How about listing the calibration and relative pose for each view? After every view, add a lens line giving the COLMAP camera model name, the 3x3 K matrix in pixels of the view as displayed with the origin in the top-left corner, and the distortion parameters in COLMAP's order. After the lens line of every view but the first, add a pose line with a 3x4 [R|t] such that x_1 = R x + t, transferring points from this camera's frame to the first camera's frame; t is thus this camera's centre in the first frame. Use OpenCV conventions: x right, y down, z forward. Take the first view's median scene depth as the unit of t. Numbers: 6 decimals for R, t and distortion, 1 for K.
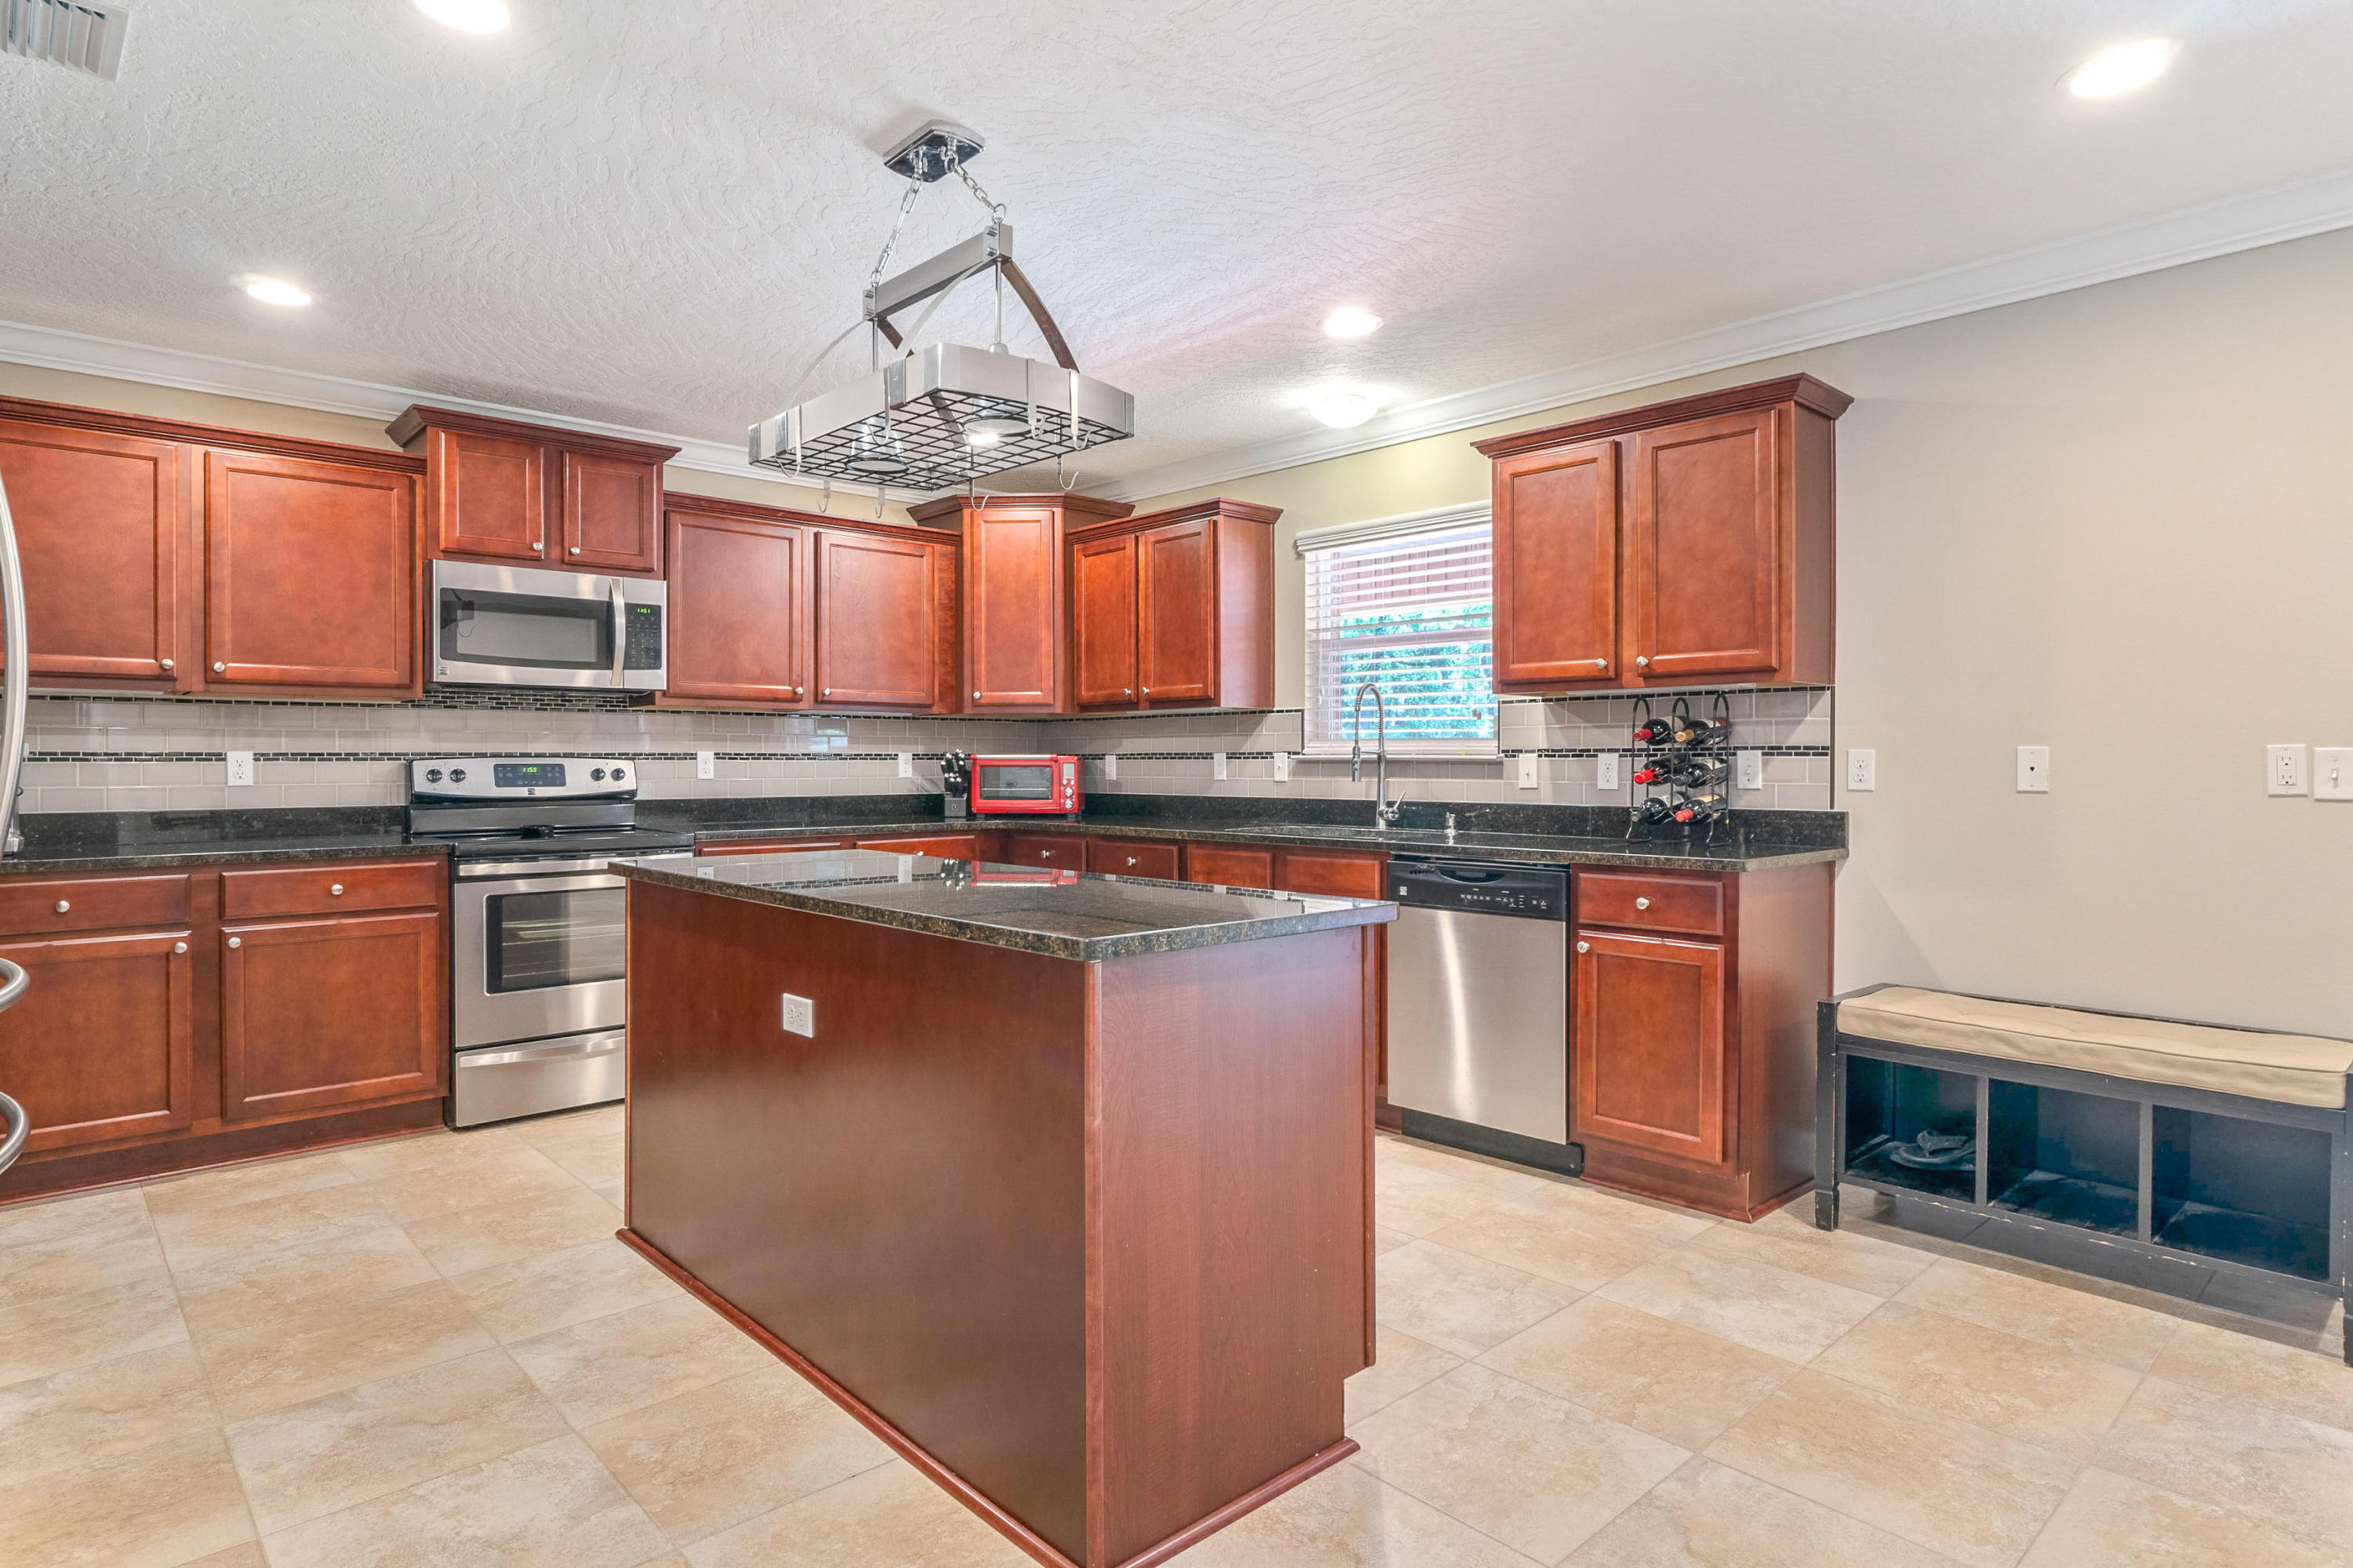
lens RADIAL K [[1277.0, 0, 1180.0], [0, 1277.0, 767.0], [0, 0, 1]] dist [-0.002420, -0.001092]
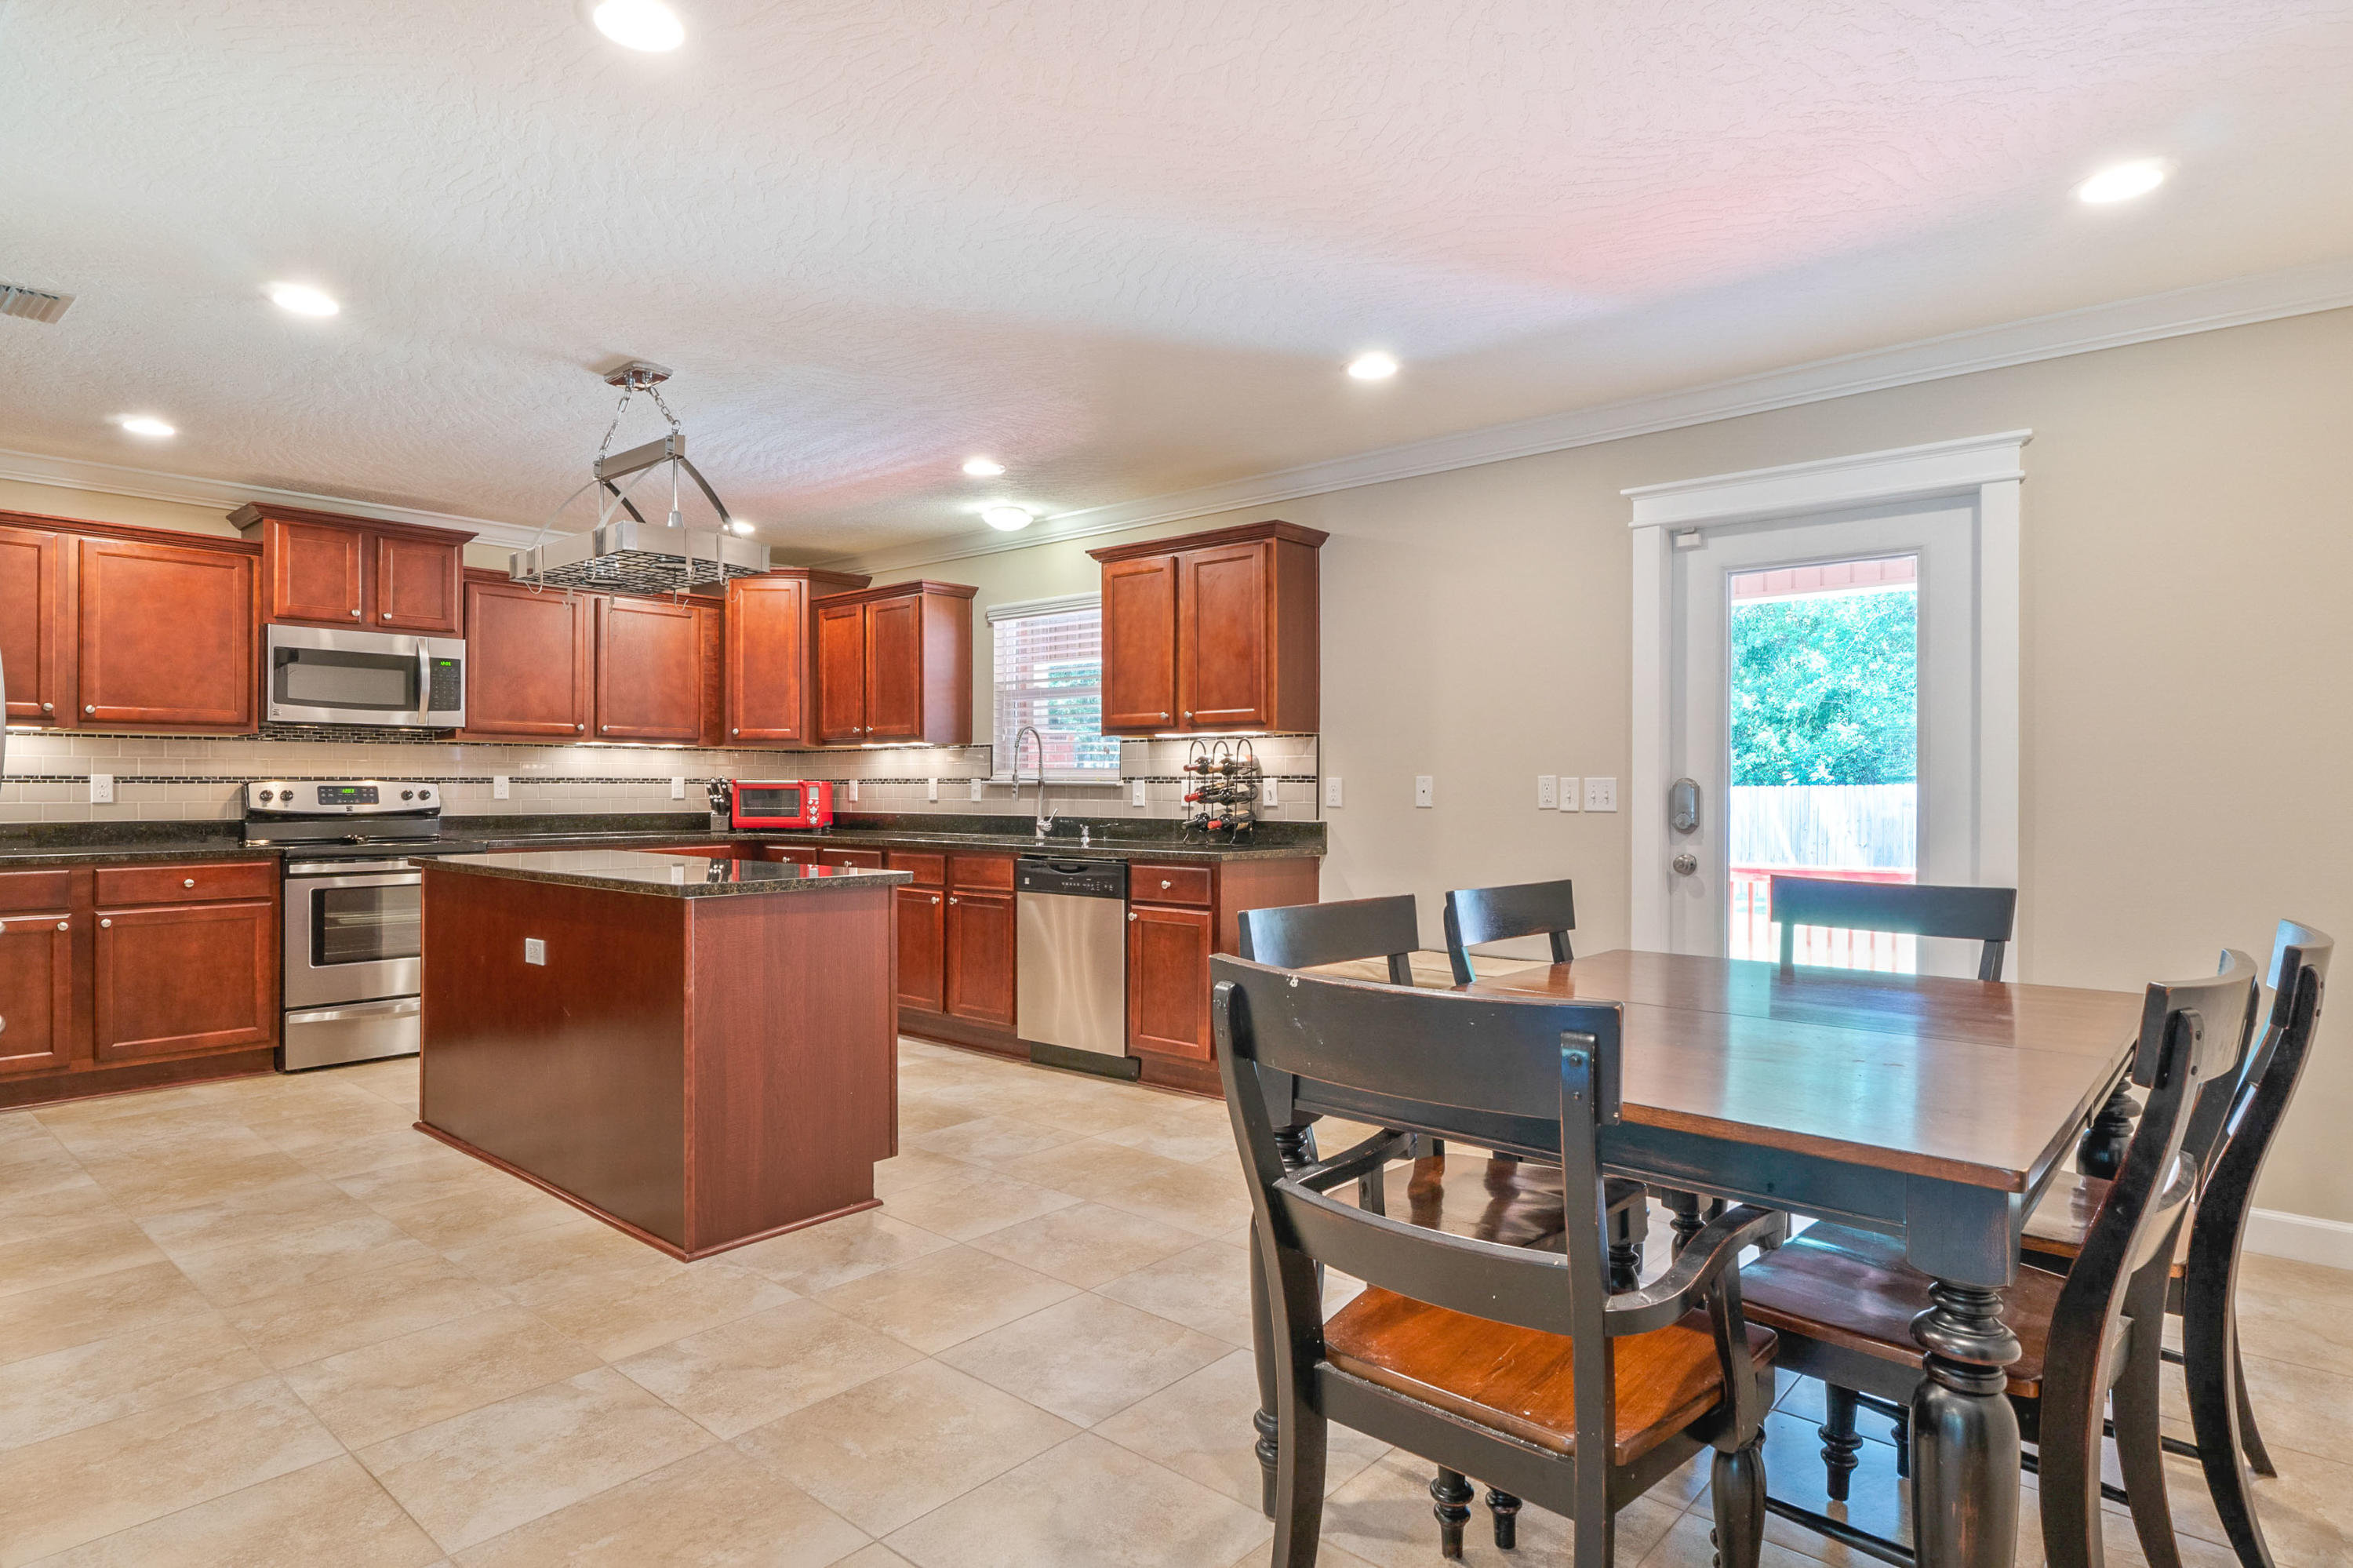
lens RADIAL K [[1281.7, 0, 1173.2], [0, 1281.7, 786.5], [0, 0, 1]] dist [-0.002174, -0.000745]
pose [[0.994820, 0.002828, 0.101617, 0.200802], [-0.002332, 0.999985, -0.005004, 0.002879], [-0.101629, 0.004741, 0.994811, -0.396775]]
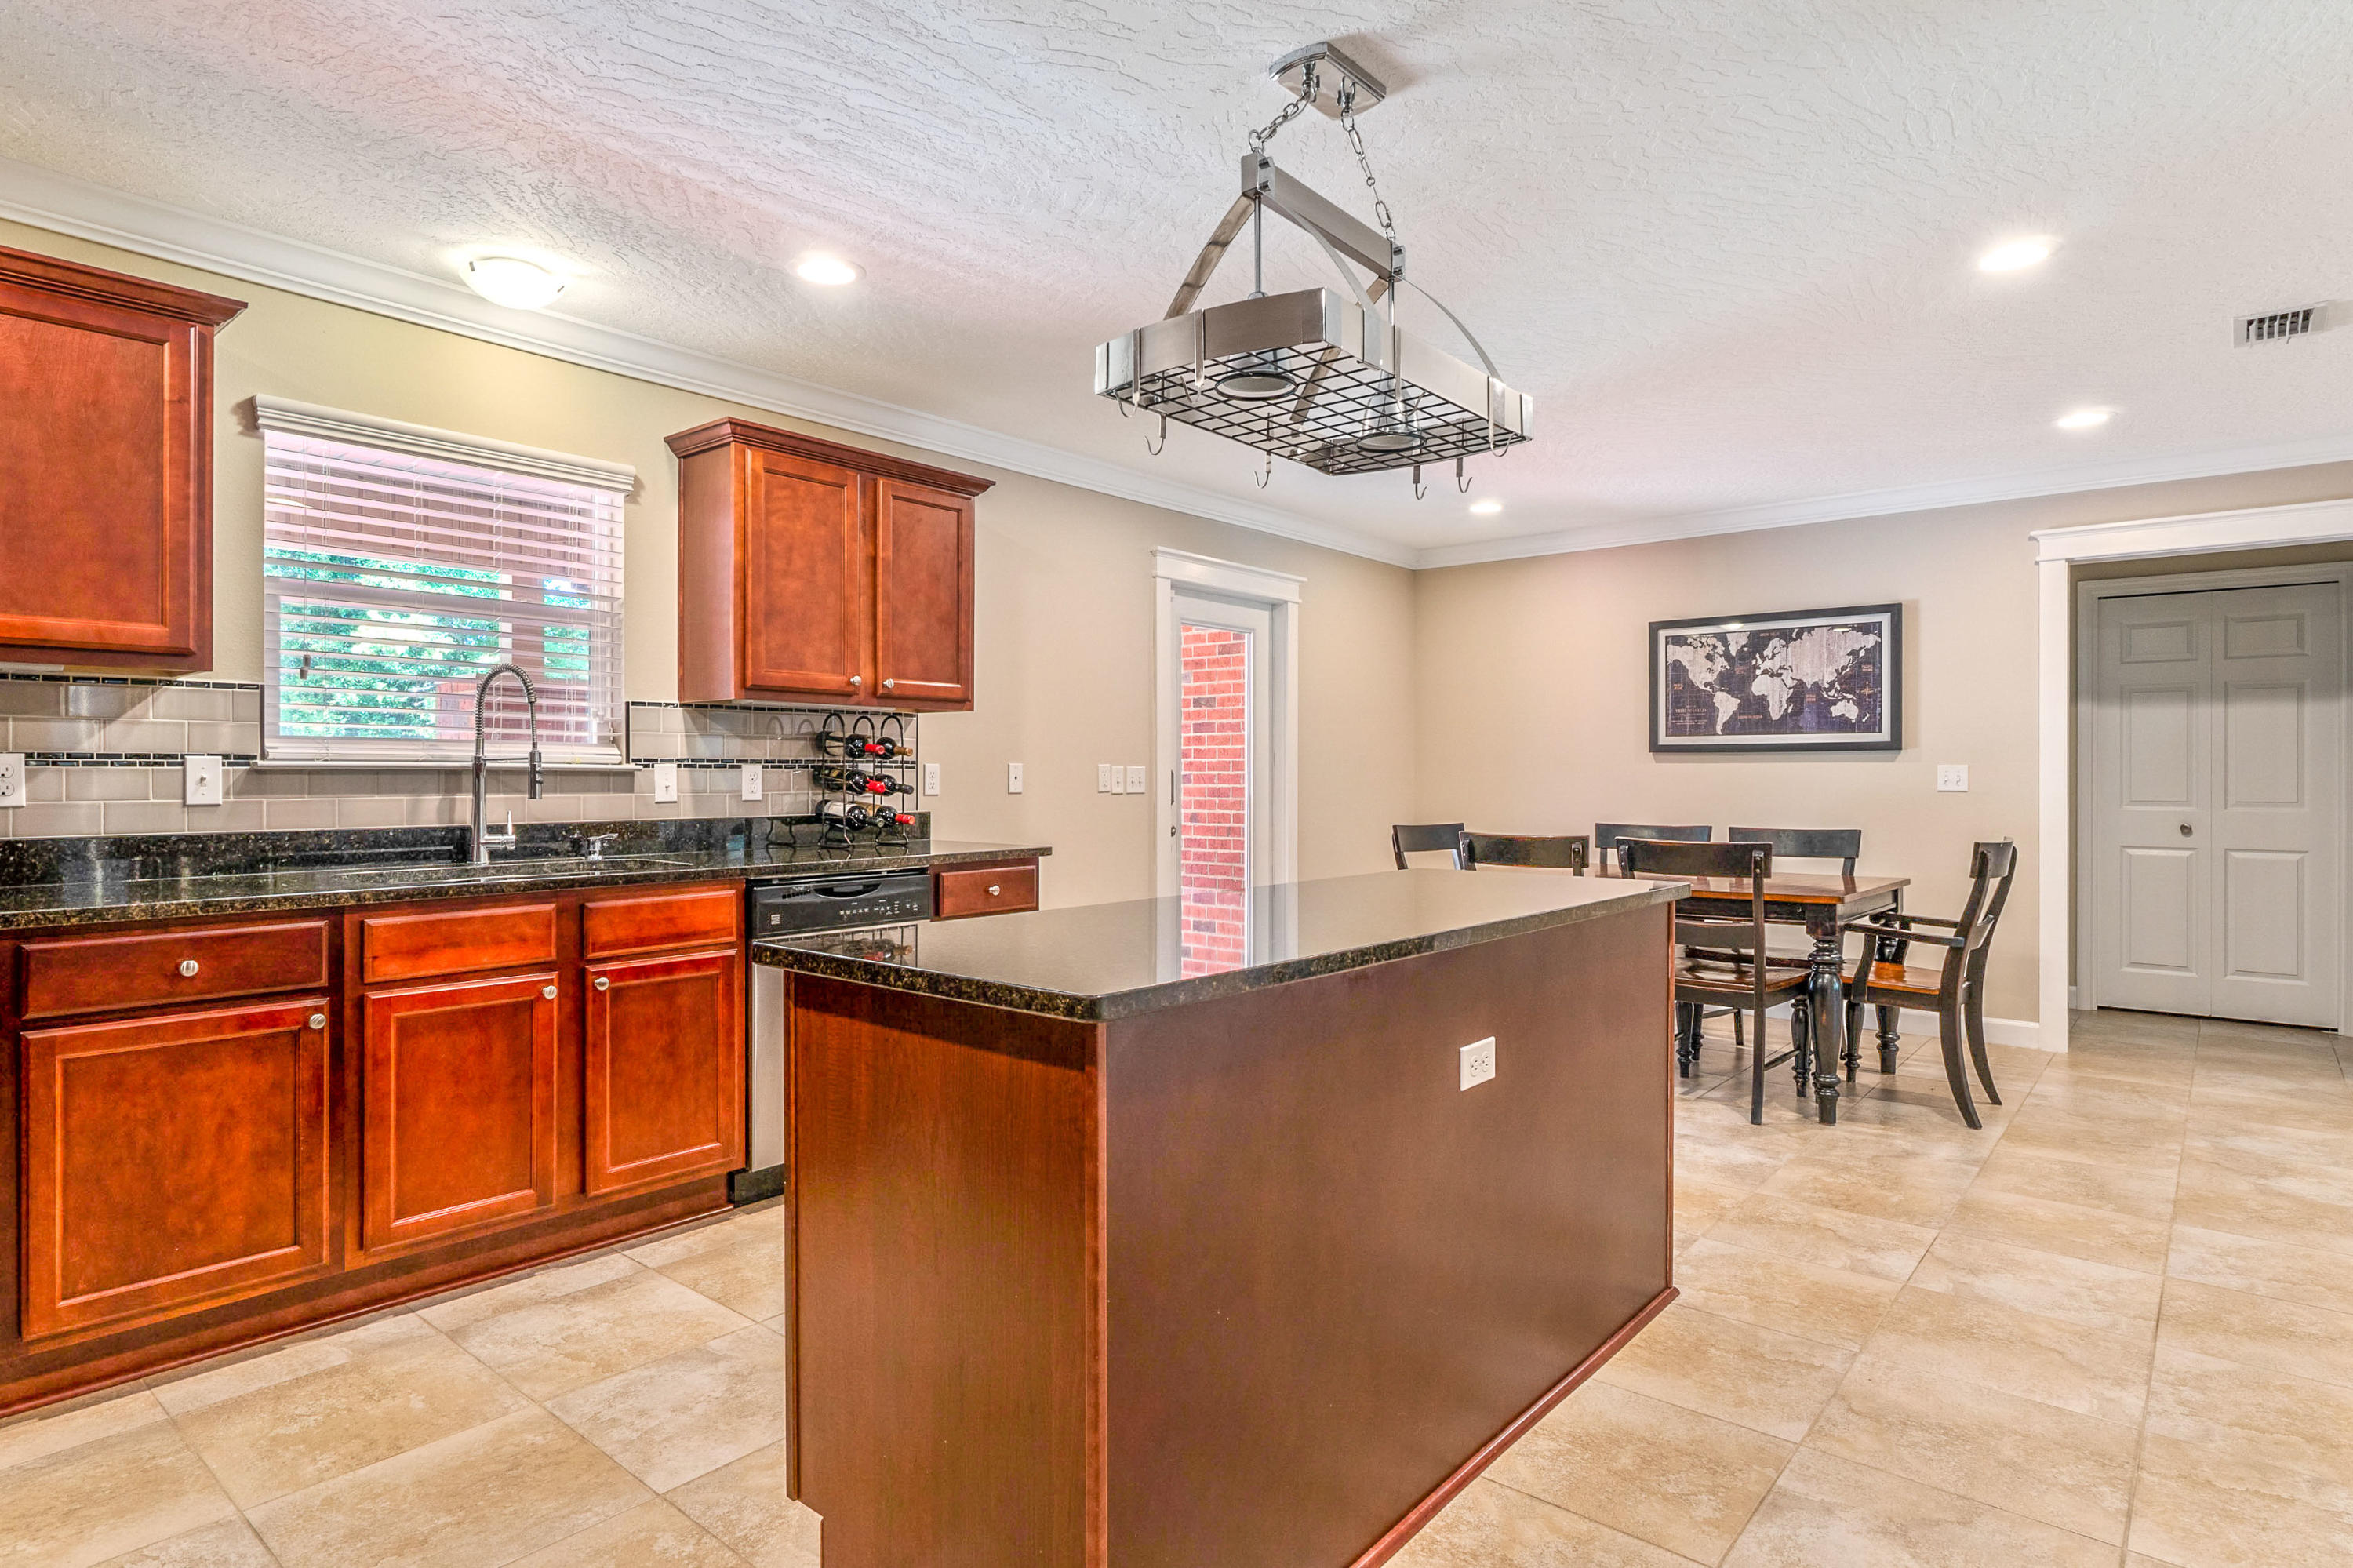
lens RADIAL K [[1259.4, 0, 1174.8], [0, 1259.4, 771.3], [0, 0, 1]] dist [-0.001847, -0.001387]
pose [[-0.122299, 0.003059, 0.992489, -0.756211], [0.002367, 0.999993, -0.002791, -0.001993], [-0.992490, 0.002008, -0.122306, 0.877484]]
